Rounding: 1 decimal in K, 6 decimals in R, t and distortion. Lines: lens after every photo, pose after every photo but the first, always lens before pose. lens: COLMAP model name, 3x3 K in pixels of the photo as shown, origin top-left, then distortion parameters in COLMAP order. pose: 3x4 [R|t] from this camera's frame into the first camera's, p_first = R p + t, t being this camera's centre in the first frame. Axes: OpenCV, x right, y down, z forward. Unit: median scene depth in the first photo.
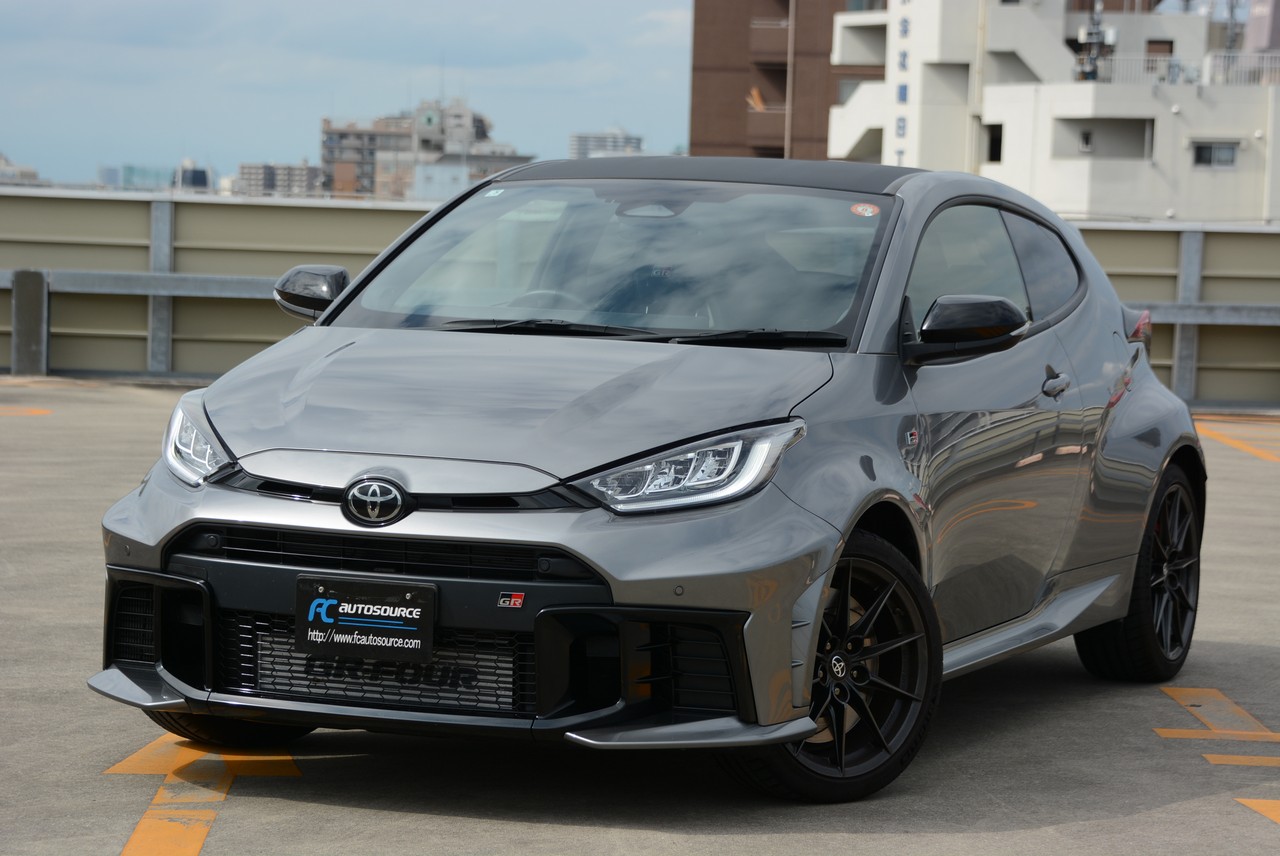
lens RADIAL K [[3918.9, 0, 636.9], [0, 3918.9, 440.7], [0, 0, 1]] dist [0.681970, 0.000000]
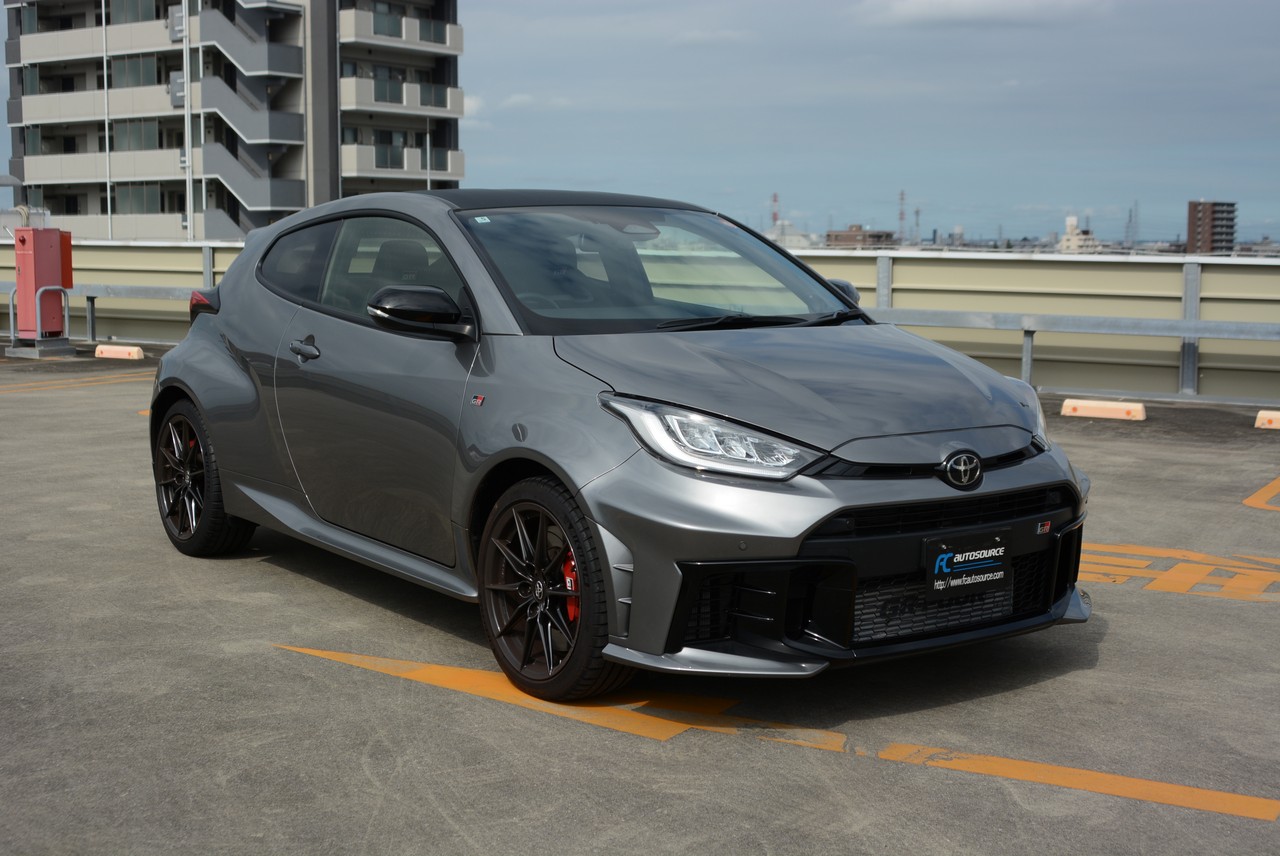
lens RADIAL K [[1706.7, 0, 593.0], [0, 1706.7, 439.1], [0, 0, 1]] dist [-0.057461, 0.000000]
pose [[0.543682, -0.133389, 0.828624, -0.569266], [0.070522, 0.991059, 0.113266, -0.062698], [-0.836323, -0.003145, 0.548228, 0.793496]]
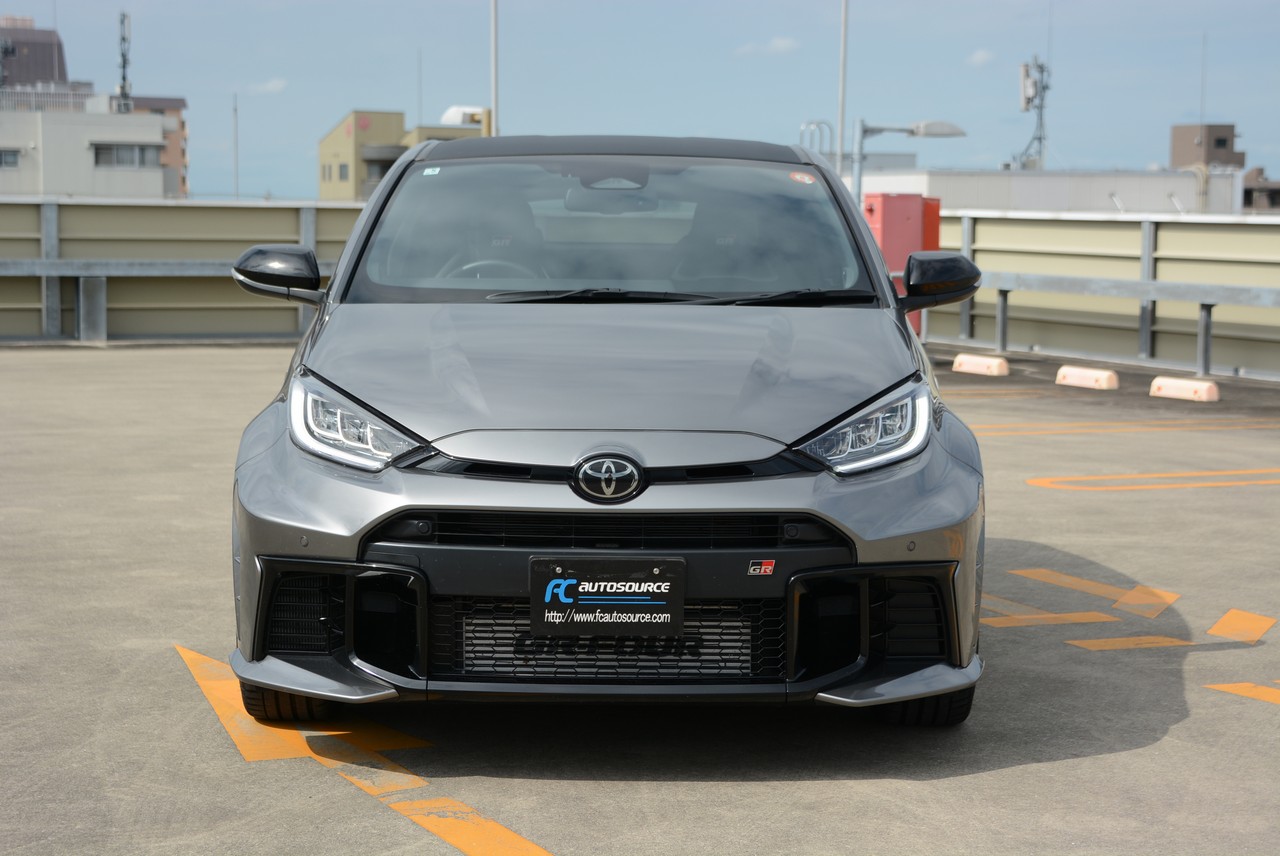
lens RADIAL K [[2598.2, 0, 642.8], [0, 2598.2, 431.7], [0, 0, 1]] dist [0.223761, 0.000000]
pose [[0.921715, -0.059562, 0.383267, -0.306207], [0.047309, 0.998025, 0.041328, -0.022728], [-0.384971, -0.019960, 0.922713, 0.386169]]
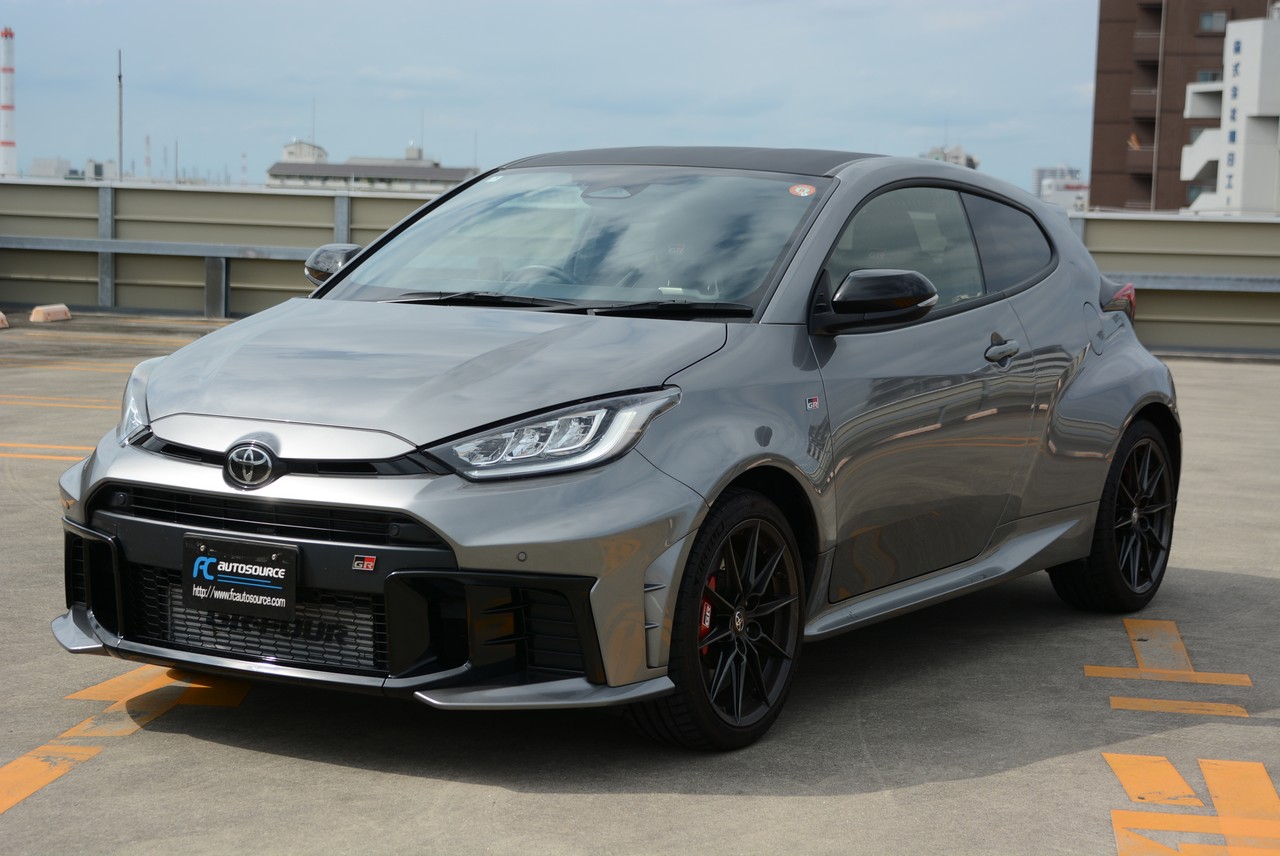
lens RADIAL K [[2567.3, 0, 641.0], [0, 2567.3, 429.4], [0, 0, 1]] dist [0.199619, 0.000000]
pose [[0.987843, 0.007271, -0.155283, 0.141656], [-0.003695, 0.999721, 0.023309, -0.010482], [0.155409, -0.022452, 0.987595, 0.332806]]
